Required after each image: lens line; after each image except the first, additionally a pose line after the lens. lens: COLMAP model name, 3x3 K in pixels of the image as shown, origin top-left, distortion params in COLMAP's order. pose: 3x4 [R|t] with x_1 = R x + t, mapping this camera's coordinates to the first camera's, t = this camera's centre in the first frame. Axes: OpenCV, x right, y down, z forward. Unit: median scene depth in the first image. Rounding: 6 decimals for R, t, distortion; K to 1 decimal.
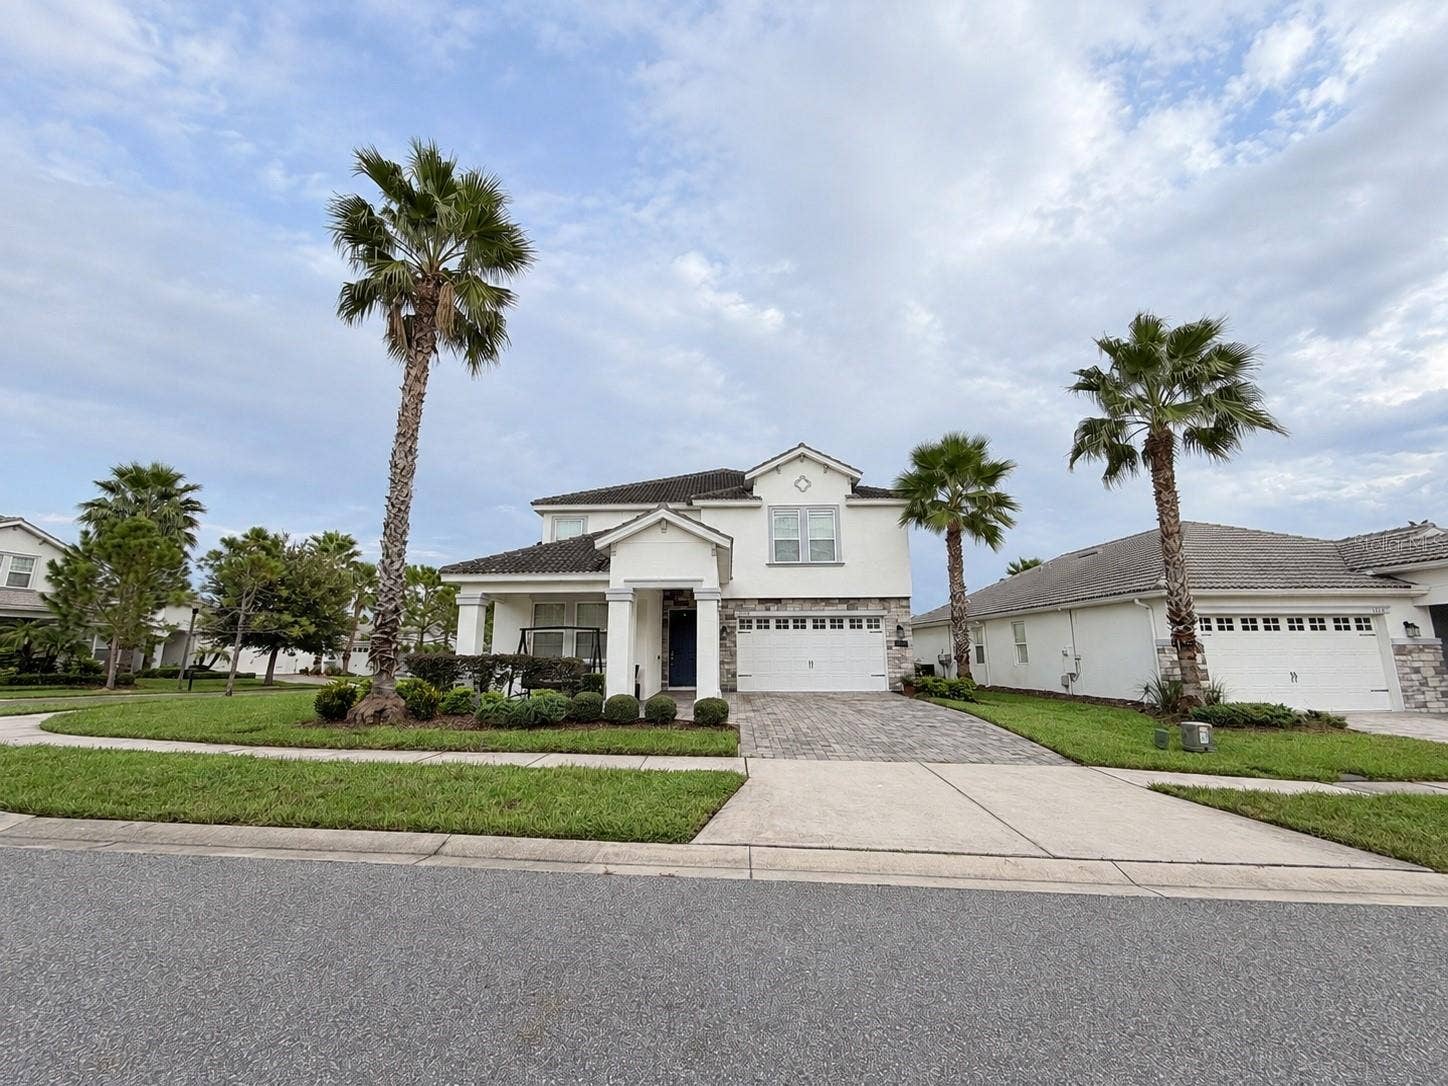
lens RADIAL K [[592.6, 0, 724.0], [0, 592.6, 543.0], [0, 0, 1]] dist [0.000008, 0.000027]
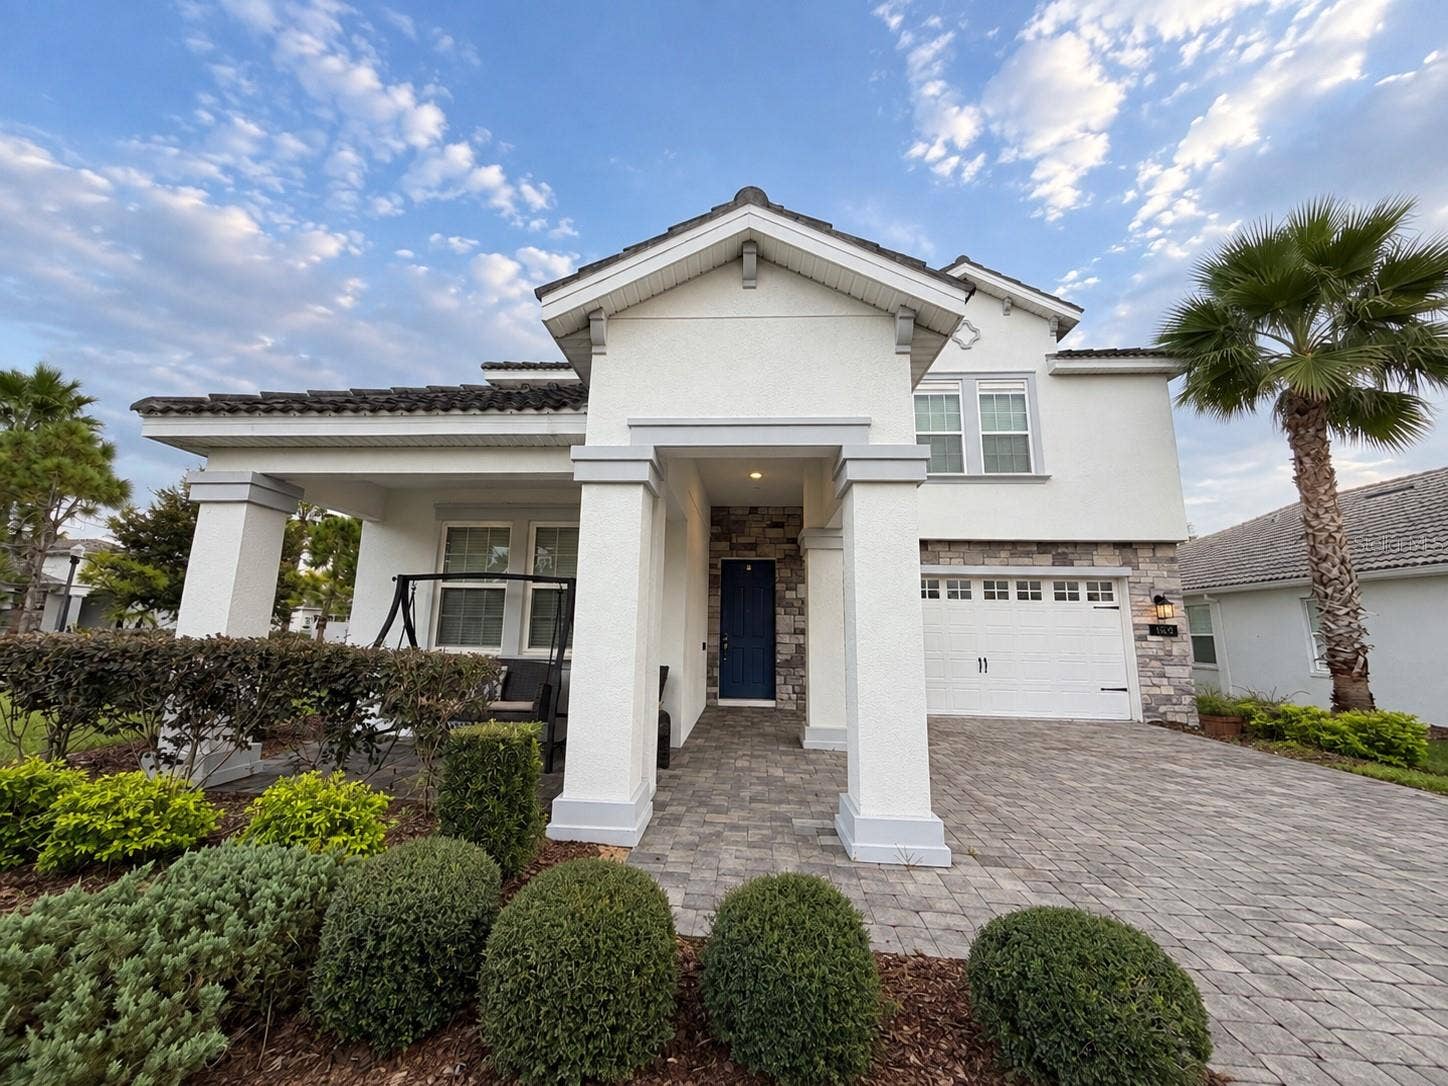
lens RADIAL K [[592.6, 0, 724.0], [0, 592.6, 543.0], [0, 0, 1]] dist [0.000008, 0.000027]
pose [[0.999100, 0.021071, -0.036824, -0.069573], [-0.019675, 0.999089, 0.037879, 0.079604], [0.037588, -0.037120, 0.998604, 0.460086]]
